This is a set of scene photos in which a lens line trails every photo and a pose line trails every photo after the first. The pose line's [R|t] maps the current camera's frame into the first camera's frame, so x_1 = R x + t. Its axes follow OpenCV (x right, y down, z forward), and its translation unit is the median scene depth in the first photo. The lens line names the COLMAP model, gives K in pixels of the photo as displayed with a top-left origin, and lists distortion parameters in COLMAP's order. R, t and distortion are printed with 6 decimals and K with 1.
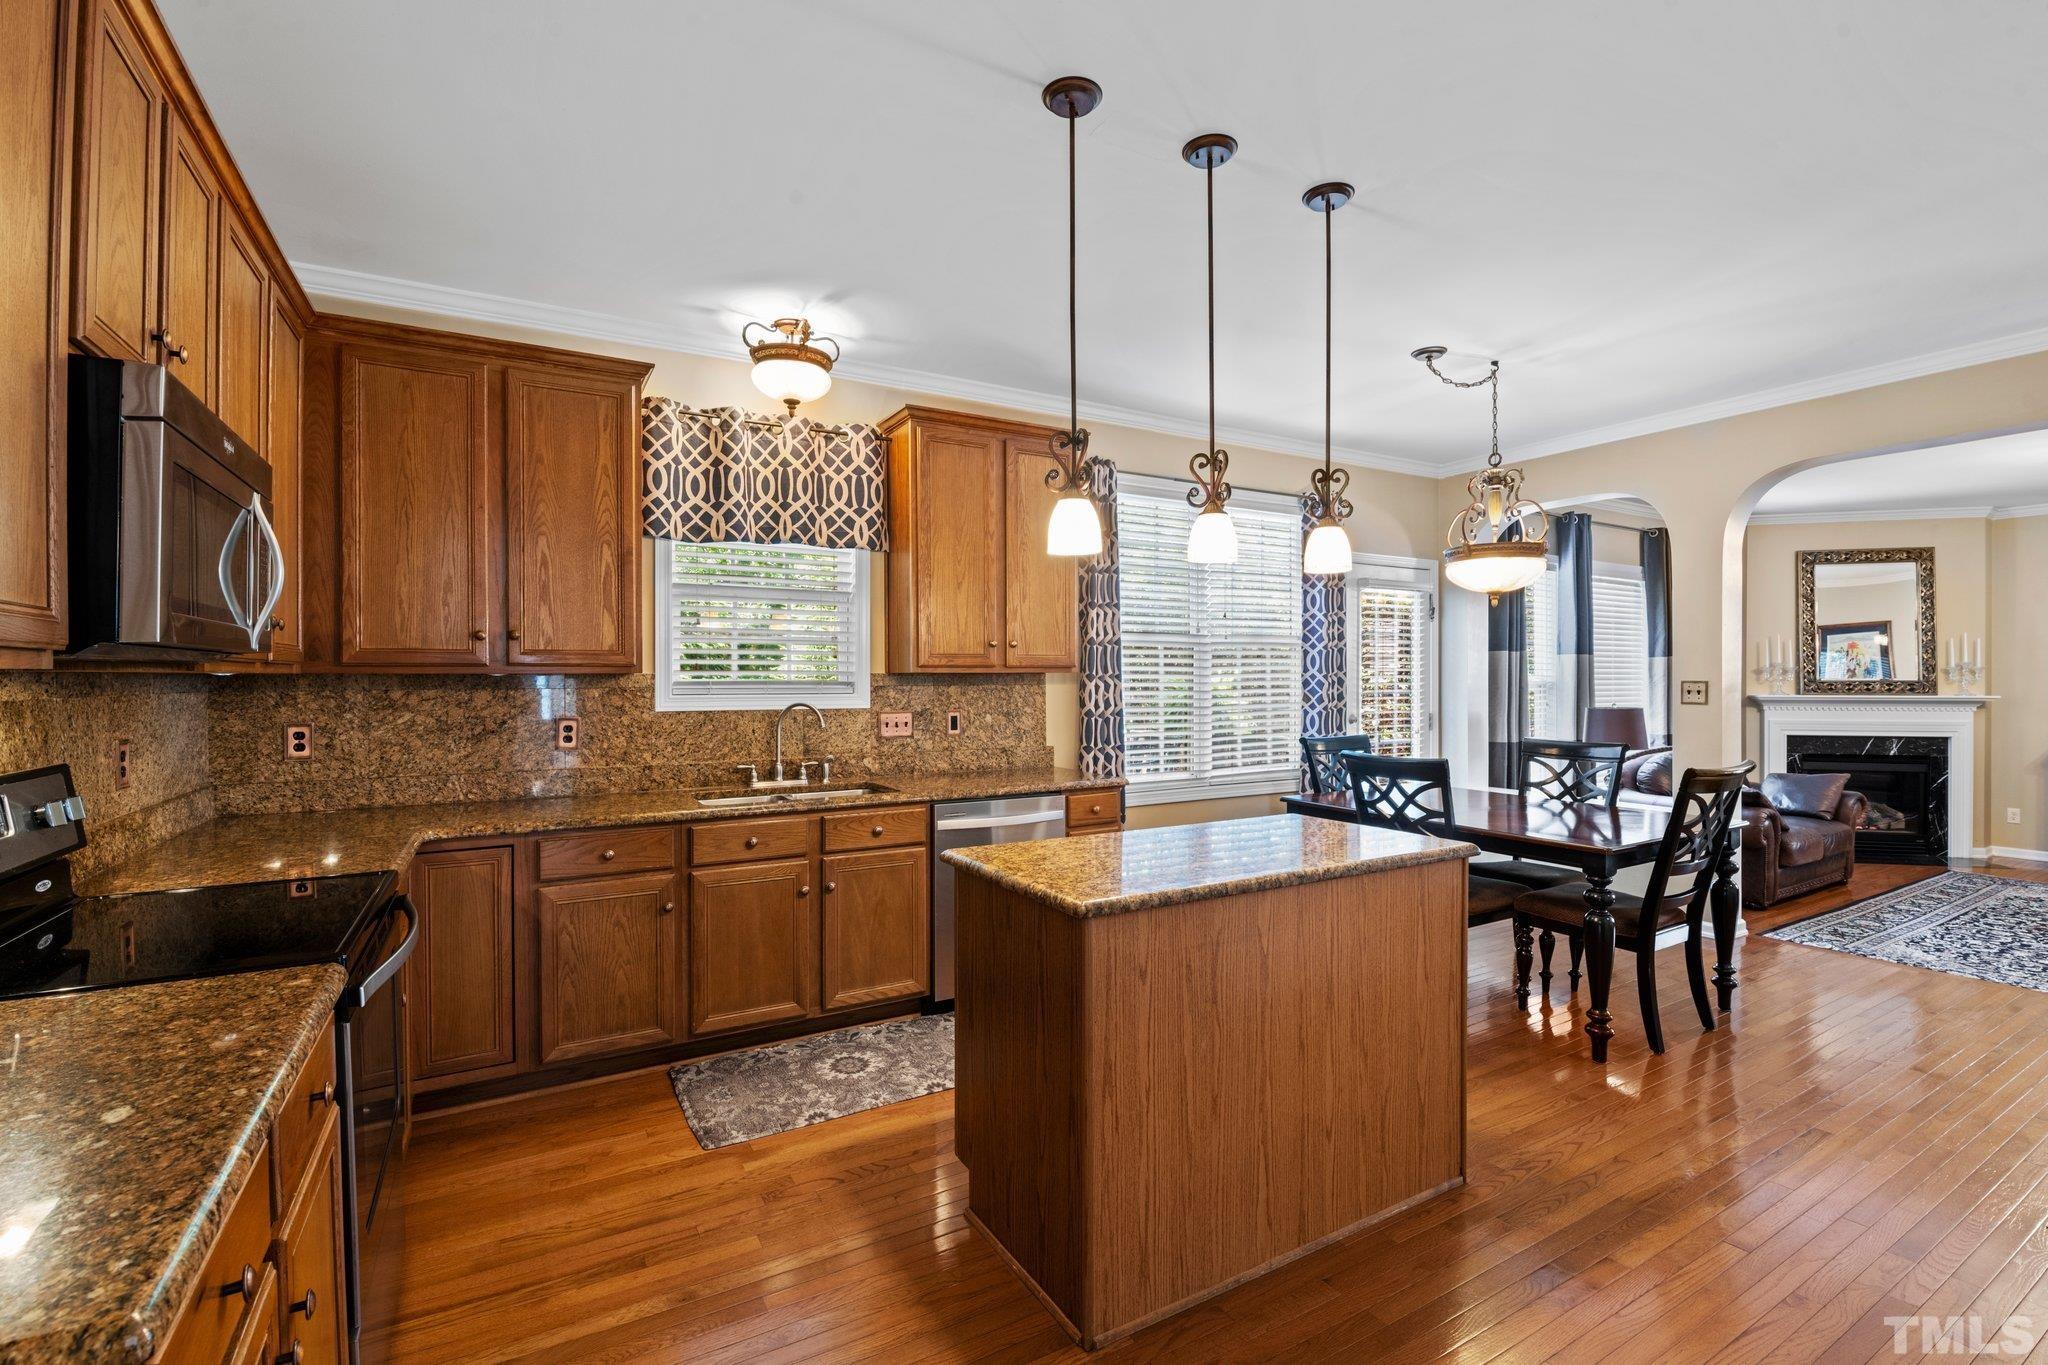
lens RADIAL K [[897.9, 0, 1024.0], [0, 897.9, 682.5], [0, 0, 1]] dist [0.000099, -0.010835]
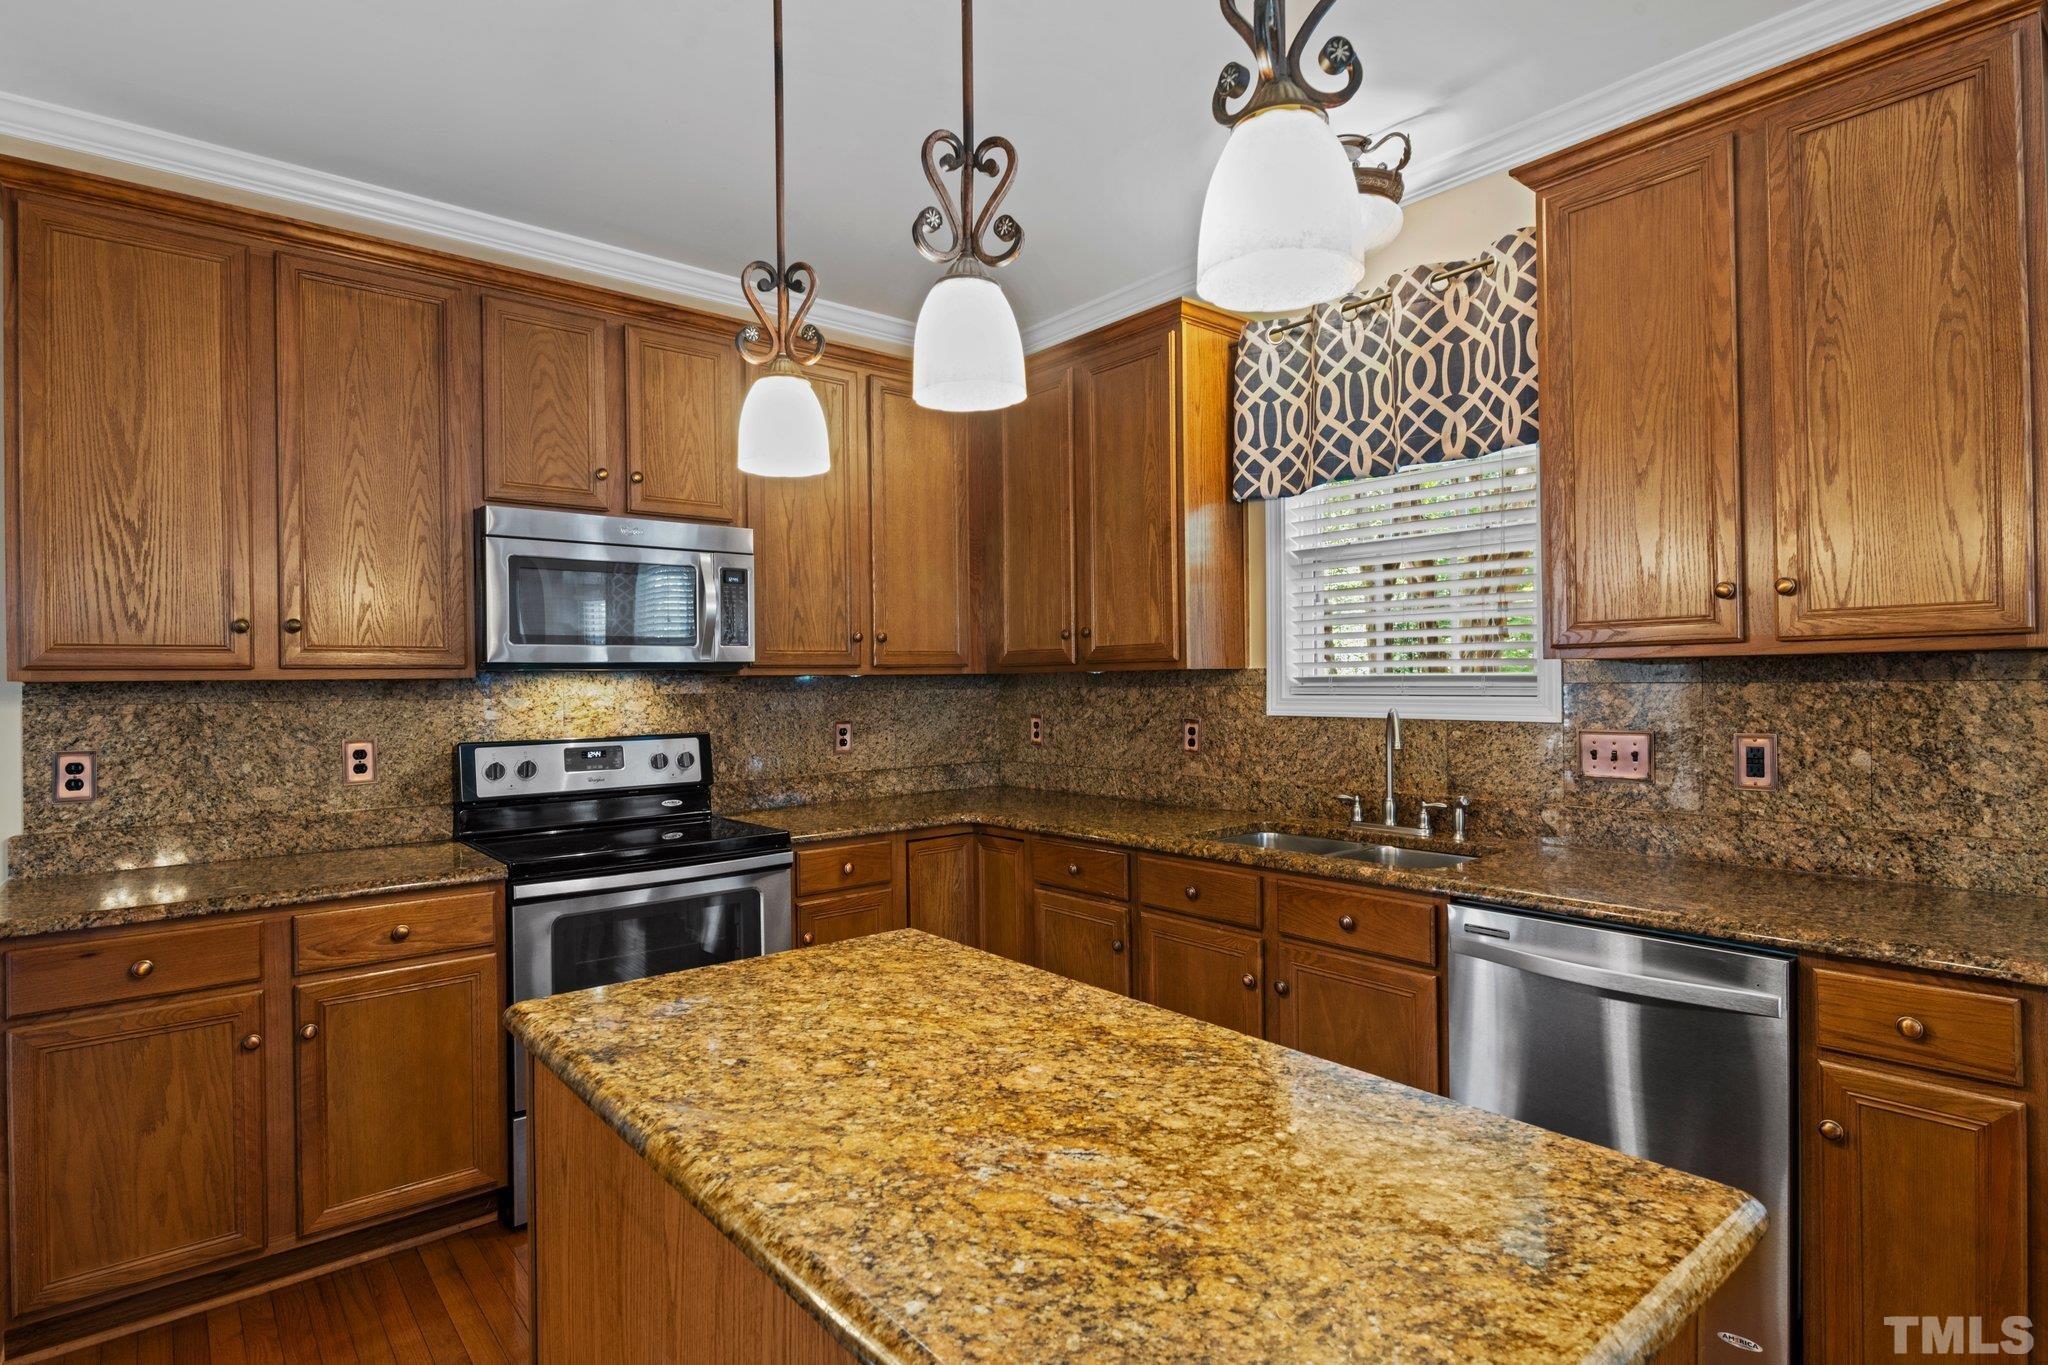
lens RADIAL K [[1031.0, 0, 1024.0], [0, 1031.0, 682.5], [0, 0, 1]] dist [0.005969, -0.008586]
pose [[0.178963, 0.002026, -0.983854, 0.411609], [0.008021, 0.999962, 0.003518, -0.001799], [0.983823, -0.008521, 0.178939, 0.558209]]
